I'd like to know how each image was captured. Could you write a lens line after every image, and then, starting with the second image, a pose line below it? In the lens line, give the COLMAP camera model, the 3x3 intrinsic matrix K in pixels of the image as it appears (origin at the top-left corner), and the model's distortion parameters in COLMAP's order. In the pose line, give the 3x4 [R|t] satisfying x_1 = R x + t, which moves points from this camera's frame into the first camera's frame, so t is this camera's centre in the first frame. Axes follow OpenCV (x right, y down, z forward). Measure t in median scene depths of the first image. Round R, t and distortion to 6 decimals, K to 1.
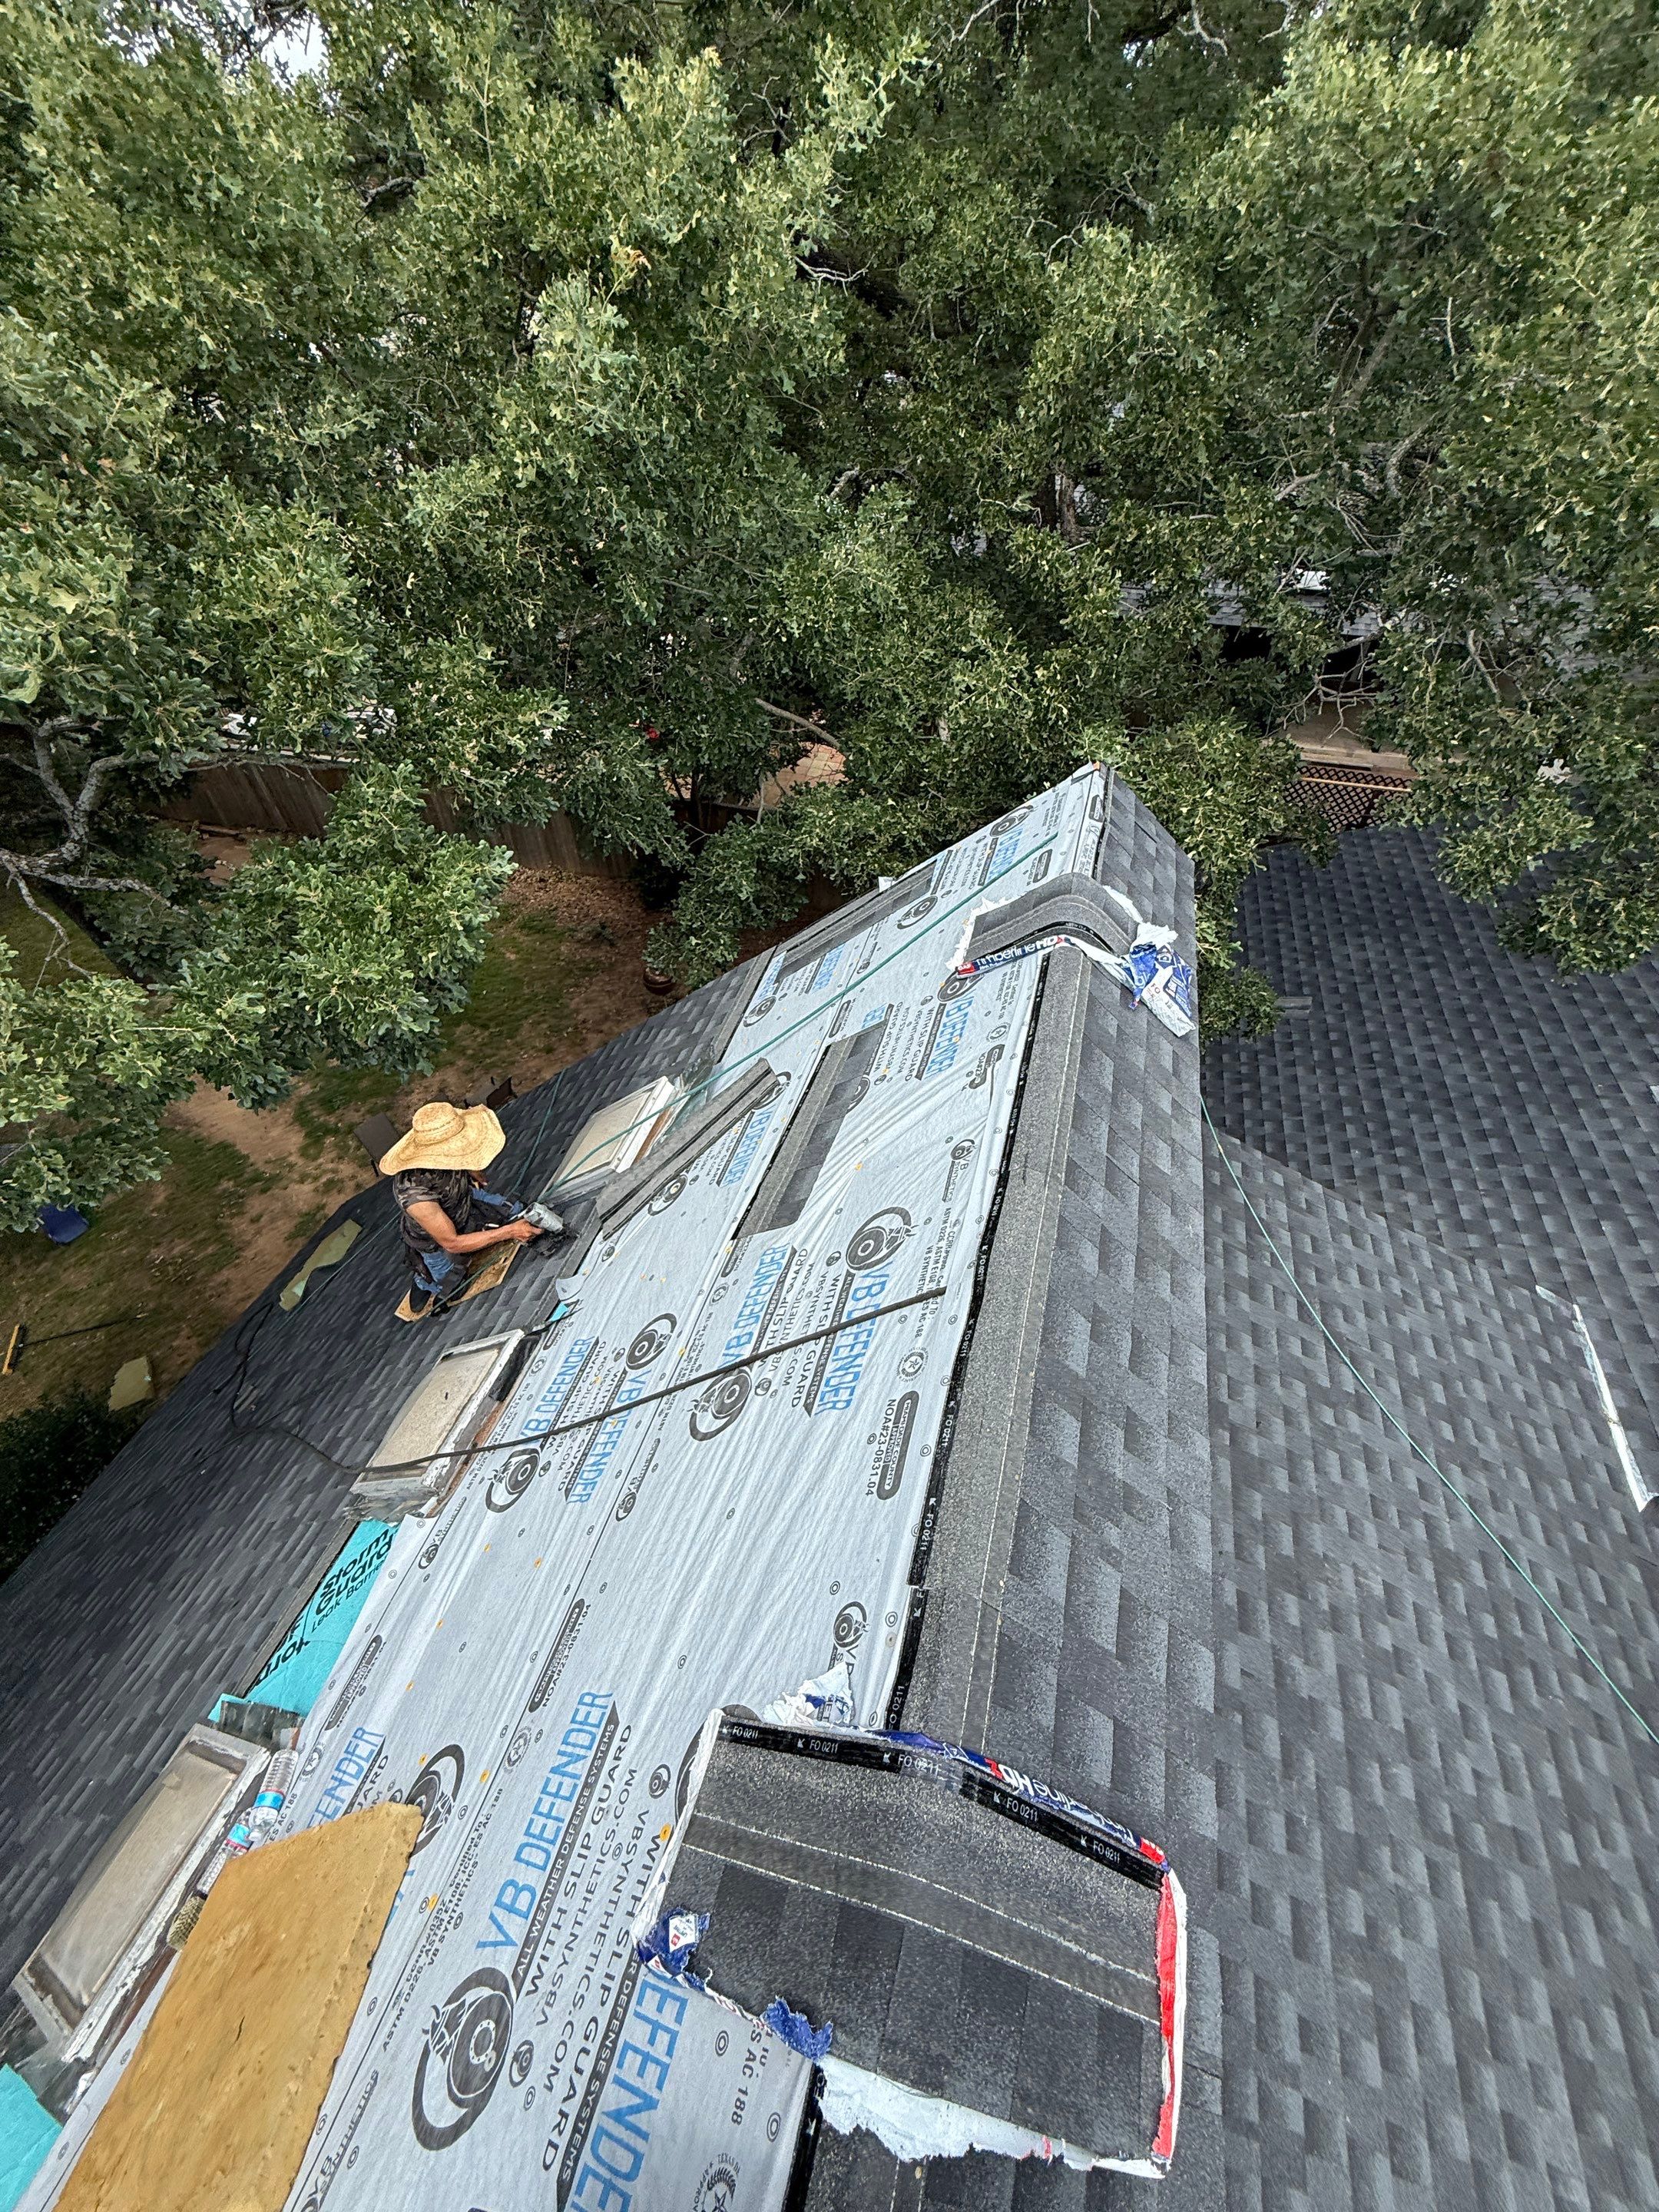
lens RADIAL K [[872.0, 0, 833.6], [0, 872.0, 1098.5], [0, 0, 1]] dist [-0.000803, -0.000177]
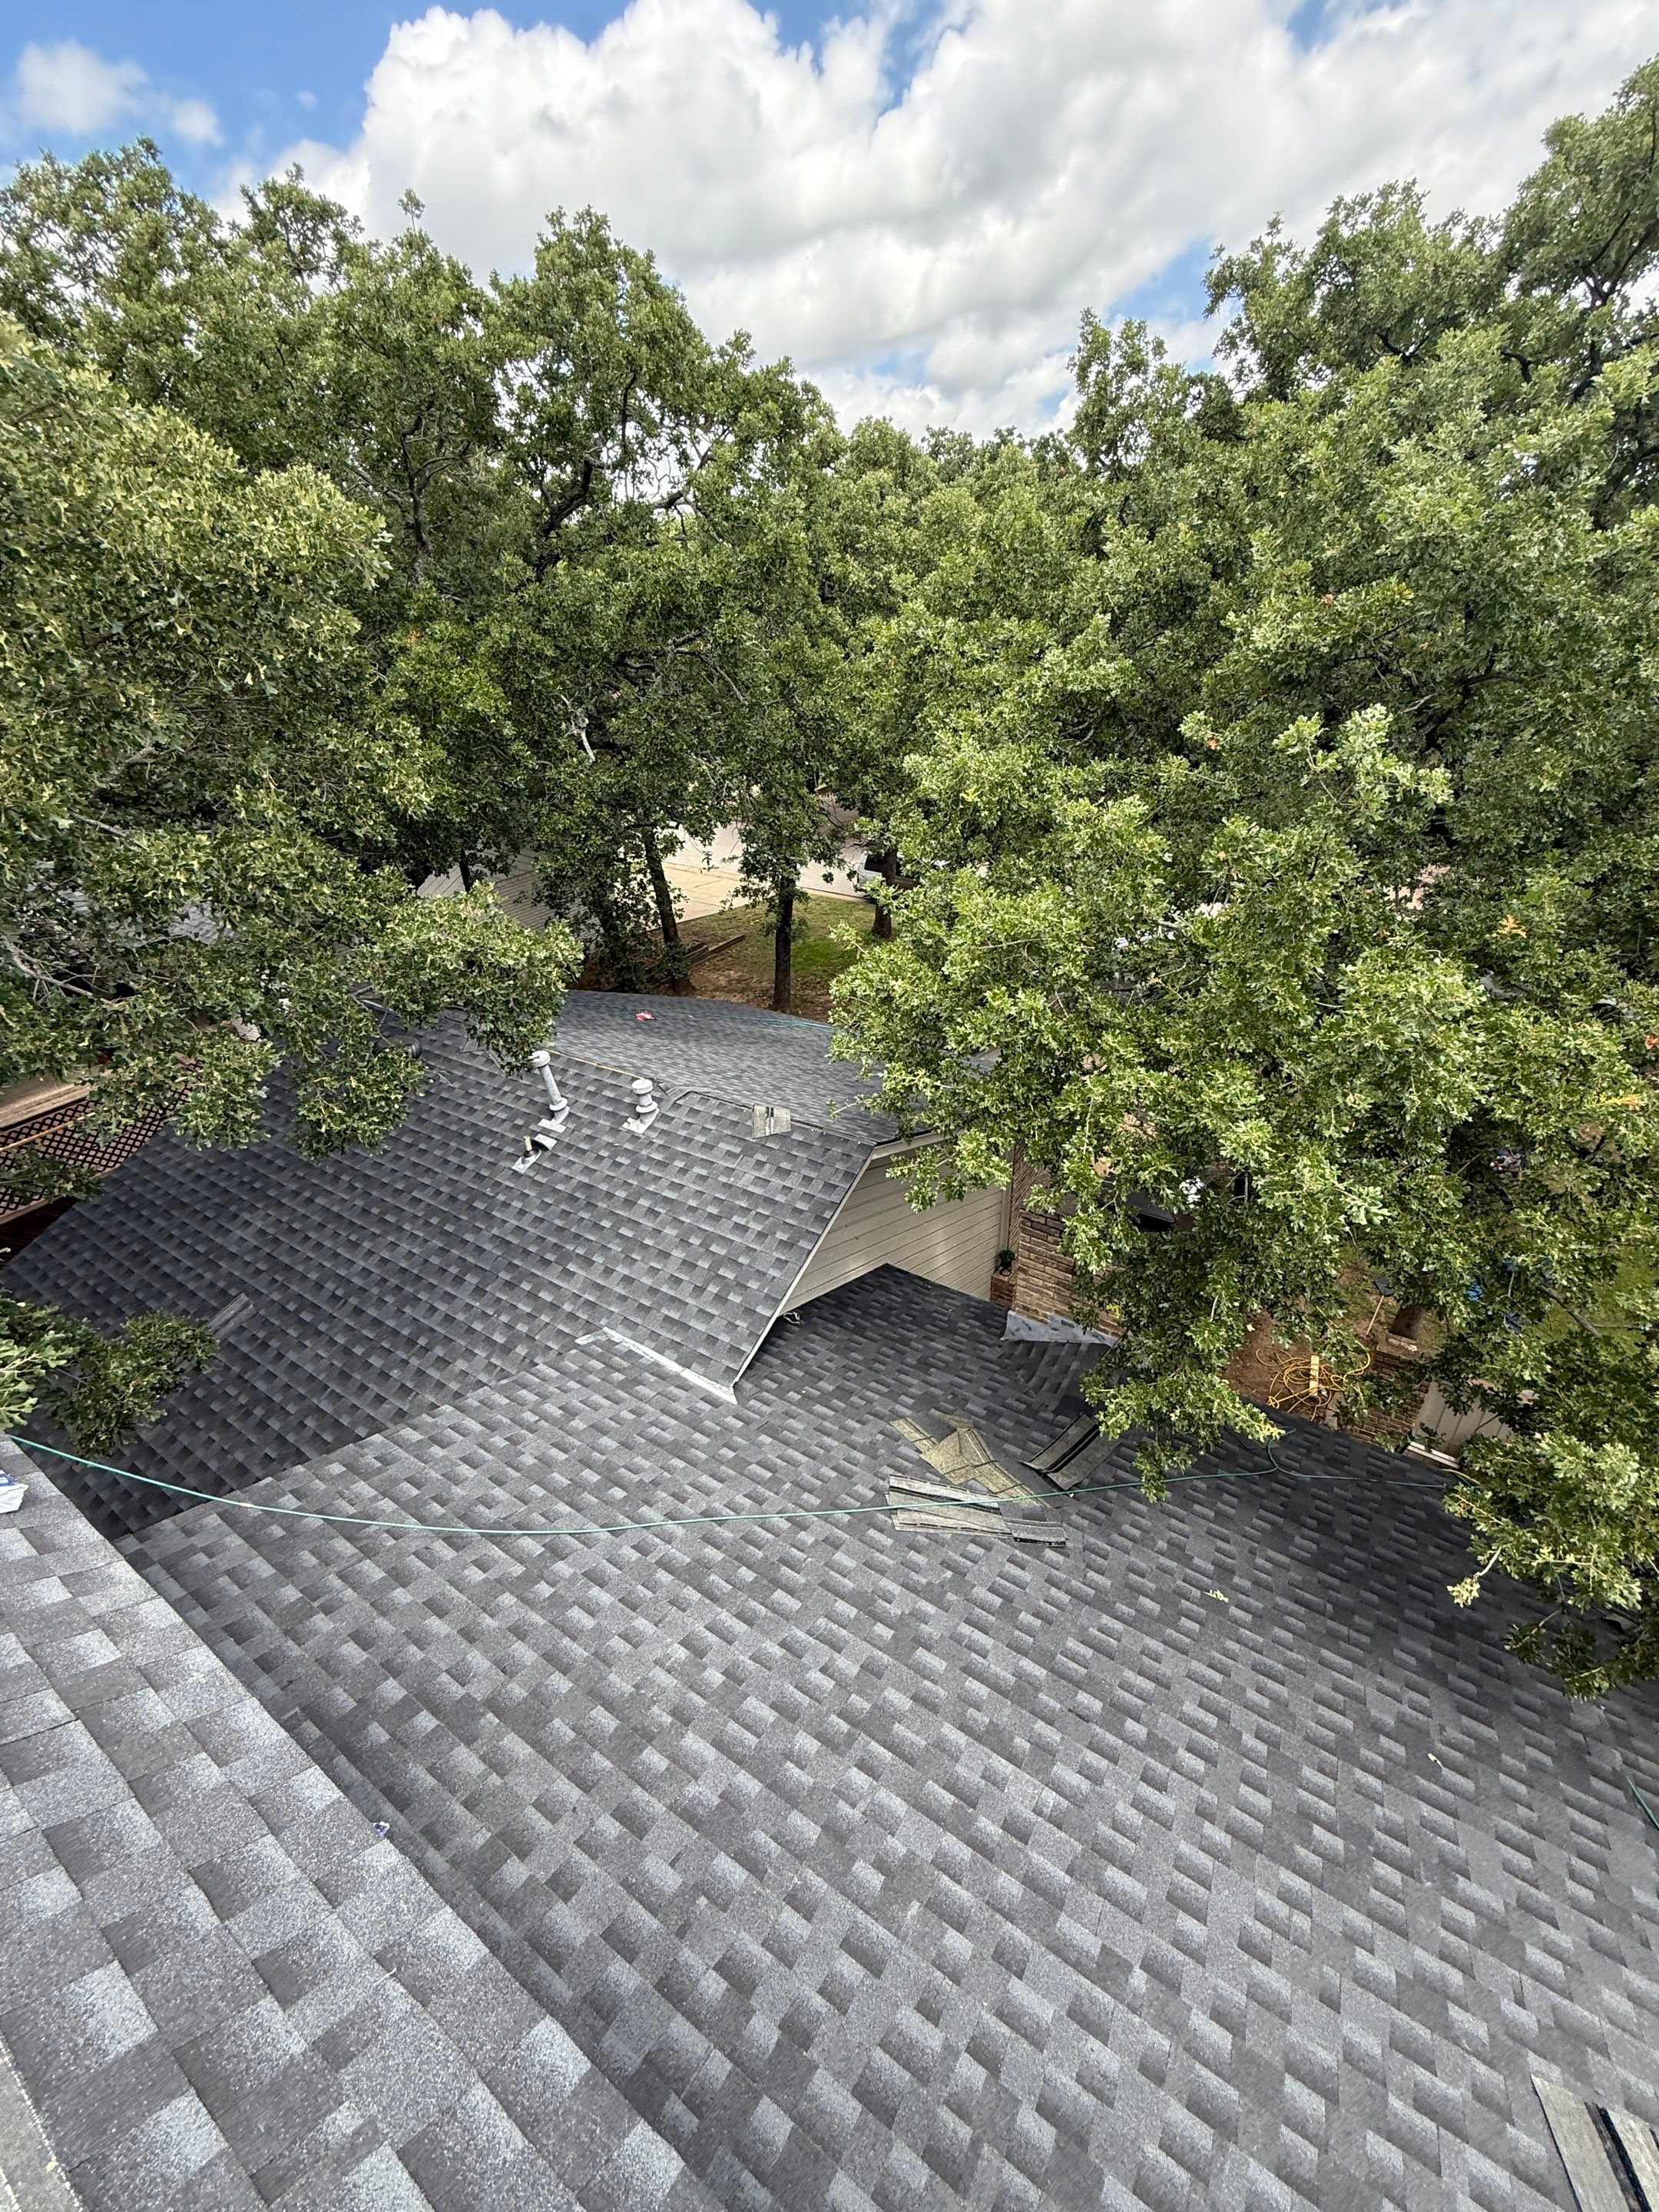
lens RADIAL K [[866.9, 0, 825.1], [0, 866.9, 1099.1], [0, 0, 1]] dist [-0.001653, -0.000112]
pose [[0.291332, -0.487131, 0.823304, 0.158403], [0.697187, 0.697419, 0.165943, 0.045191], [-0.655024, 0.525652, 0.542802, -0.050449]]
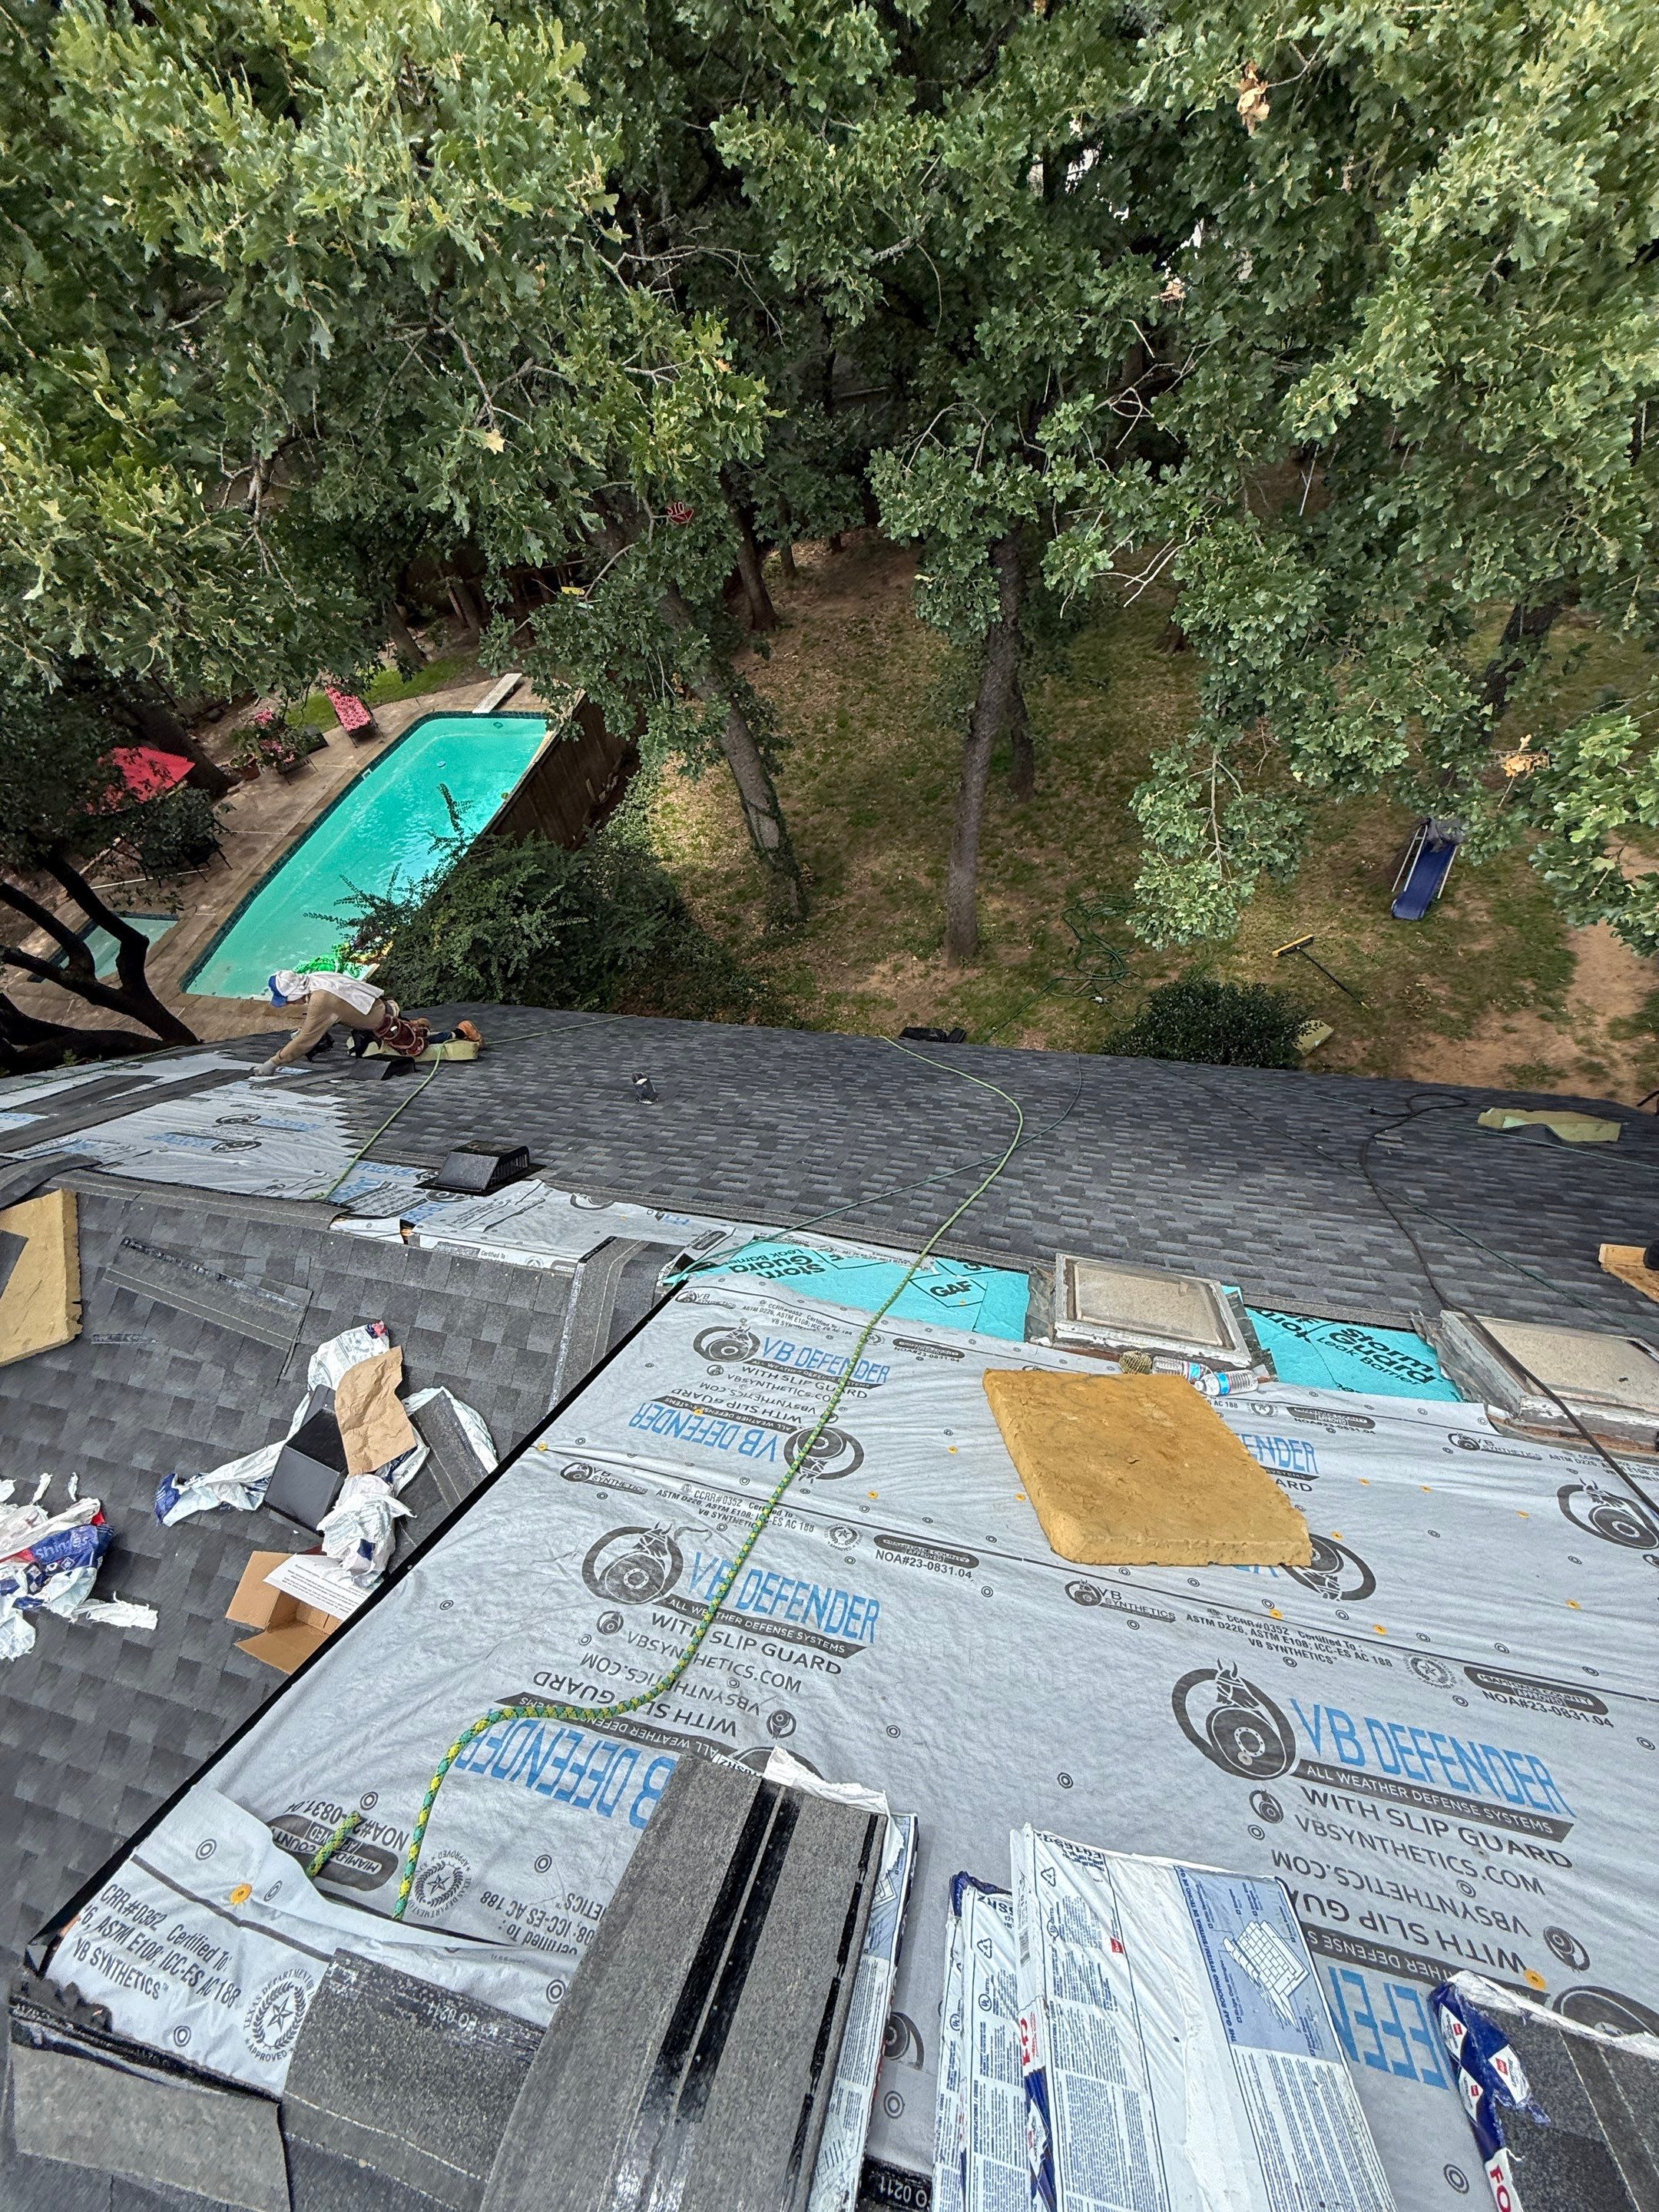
lens RADIAL K [[871.2, 0, 831.0], [0, 871.2, 1132.4], [0, 0, 1]] dist [-0.000269, -0.000217]
pose [[0.057216, 0.804449, -0.591260, -0.210984], [-0.604792, 0.499124, 0.620566, 0.187193], [0.794325, 0.322083, 0.515082, -0.104732]]
